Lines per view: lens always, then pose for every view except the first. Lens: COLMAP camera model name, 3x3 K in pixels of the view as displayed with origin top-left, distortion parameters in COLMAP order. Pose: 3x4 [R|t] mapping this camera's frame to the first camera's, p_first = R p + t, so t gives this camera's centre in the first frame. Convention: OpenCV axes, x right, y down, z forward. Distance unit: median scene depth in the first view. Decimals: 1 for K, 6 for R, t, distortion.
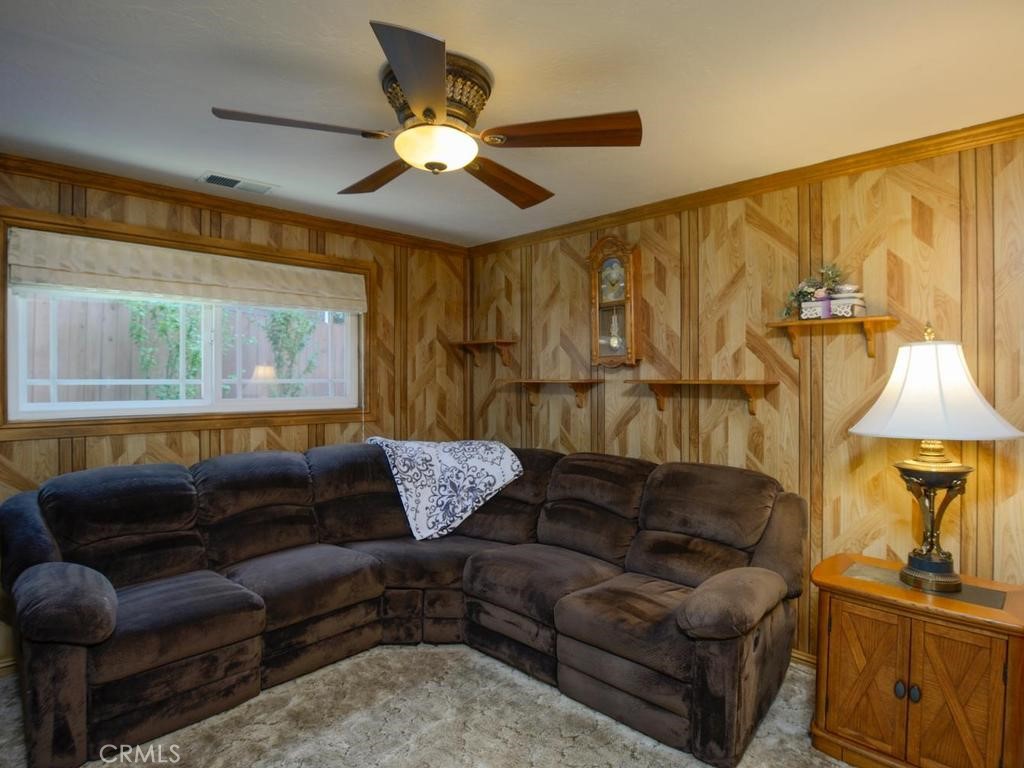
lens RADIAL K [[567.6, 0, 513.8], [0, 567.6, 387.7], [0, 0, 1]] dist [-0.014587, 0.000091]
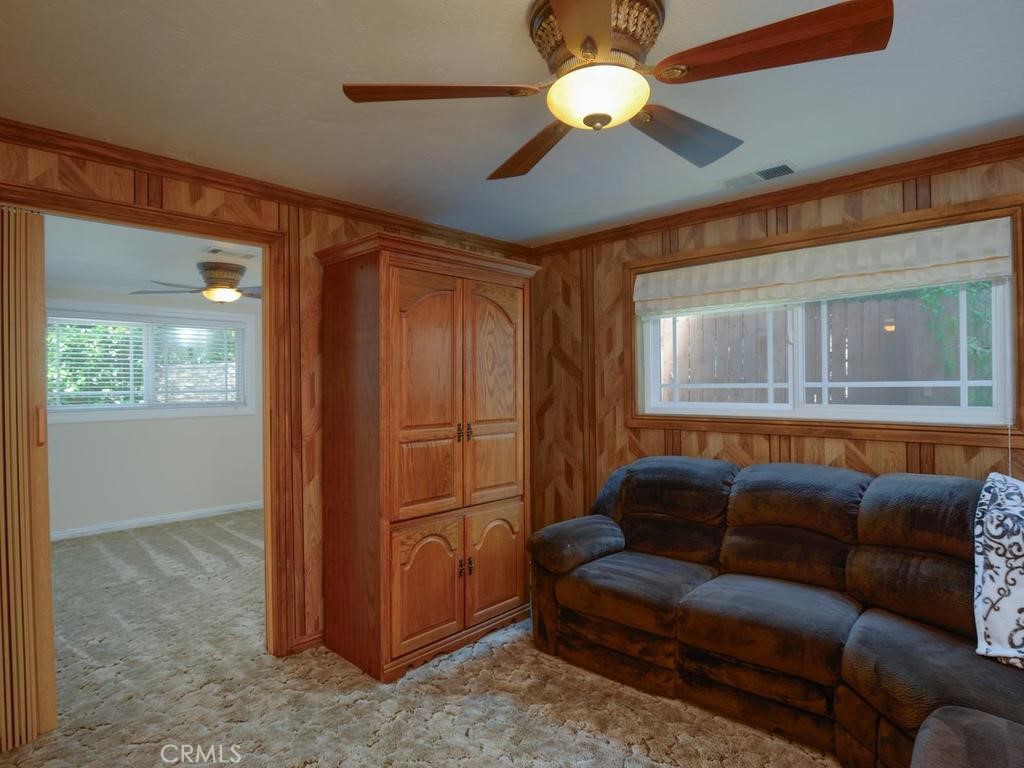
lens RADIAL K [[571.7, 0, 507.2], [0, 571.7, 383.4], [0, 0, 1]] dist [-0.016783, 0.000247]
pose [[0.041294, -0.003698, -0.999140, 0.386394], [-0.007241, 0.999966, -0.004000, -0.006230], [0.999121, 0.007400, 0.041266, 0.470432]]
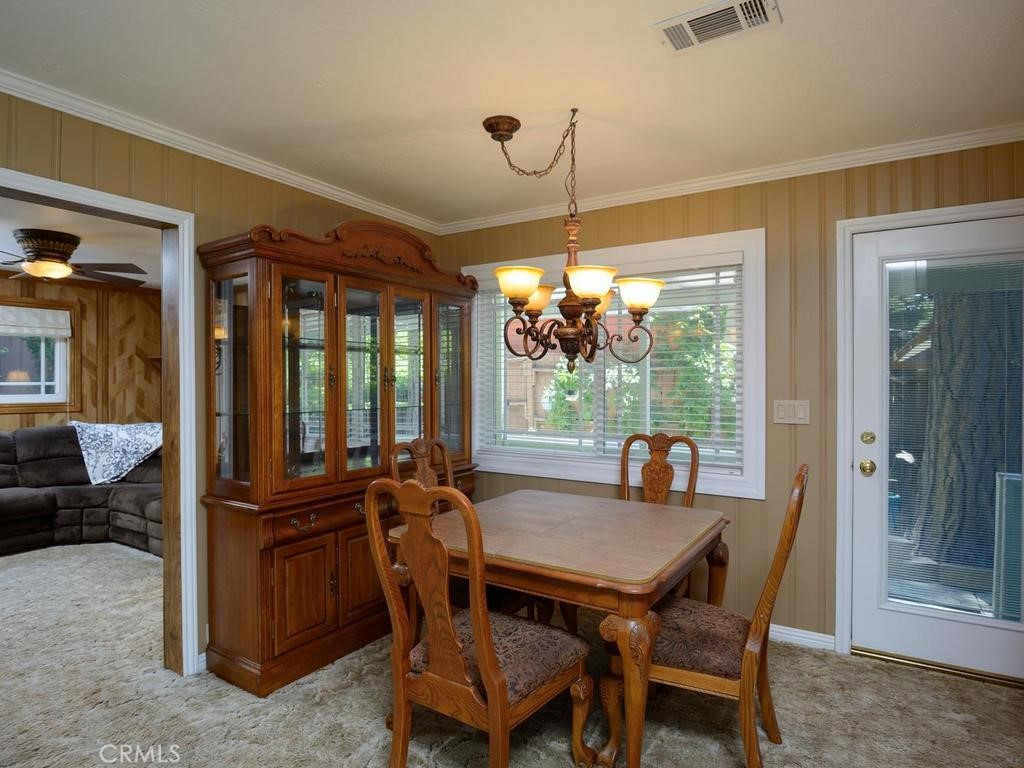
lens RADIAL K [[571.7, 0, 507.2], [0, 571.7, 383.4], [0, 0, 1]] dist [-0.016783, 0.000247]
pose [[0.973872, 0.000037, 0.227098, 0.573070], [0.003346, 0.999889, -0.014508, 0.014539], [-0.227073, 0.014889, 0.973764, -0.767136]]
